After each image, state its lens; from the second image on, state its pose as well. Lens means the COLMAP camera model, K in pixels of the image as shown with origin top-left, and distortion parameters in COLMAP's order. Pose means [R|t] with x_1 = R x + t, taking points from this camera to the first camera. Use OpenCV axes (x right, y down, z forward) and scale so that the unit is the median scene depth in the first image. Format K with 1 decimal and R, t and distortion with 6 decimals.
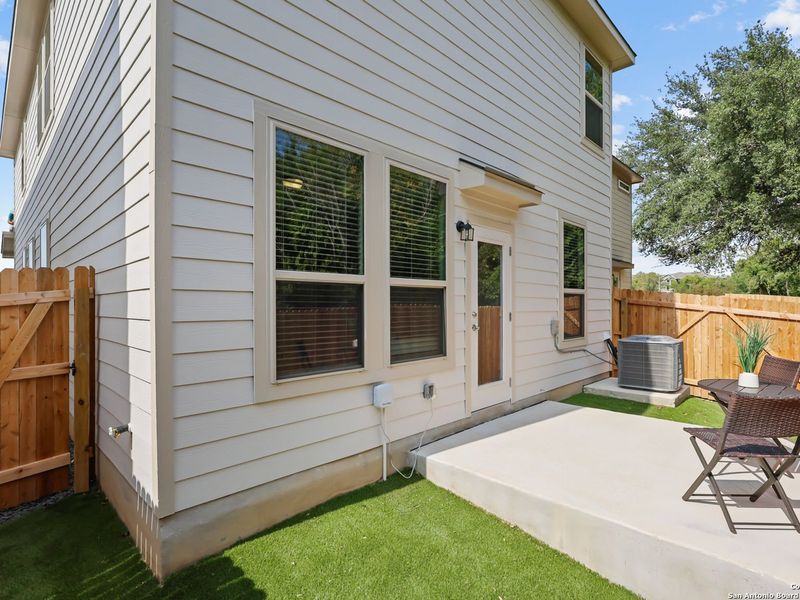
lens RADIAL K [[417.5, 0, 401.4], [0, 417.5, 295.4], [0, 0, 1]] dist [0.000959, 0.000919]
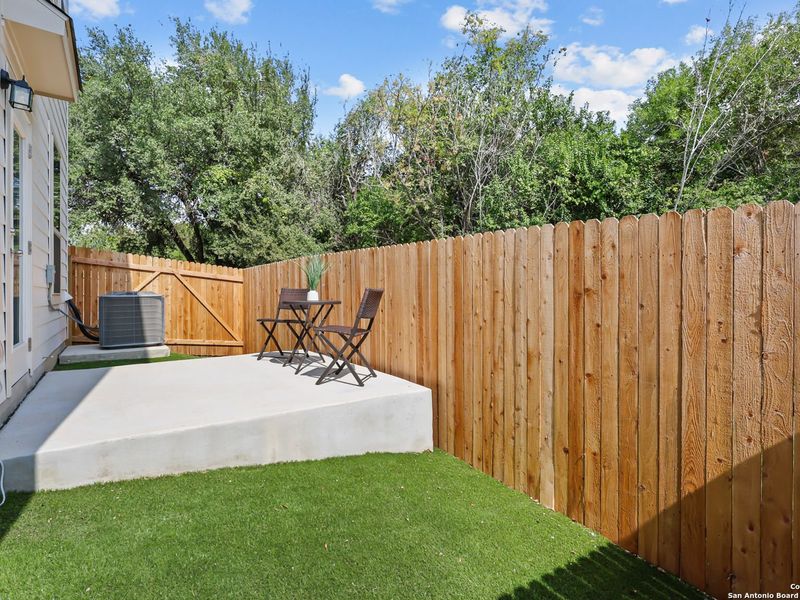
lens RADIAL K [[417.5, 0, 401.4], [0, 417.5, 295.4], [0, 0, 1]] dist [0.000959, 0.000919]
pose [[0.189846, -0.010519, 0.981758, -0.249757], [-0.012845, 0.999830, 0.013196, 0.098214], [-0.981730, -0.015116, 0.189679, 0.253302]]
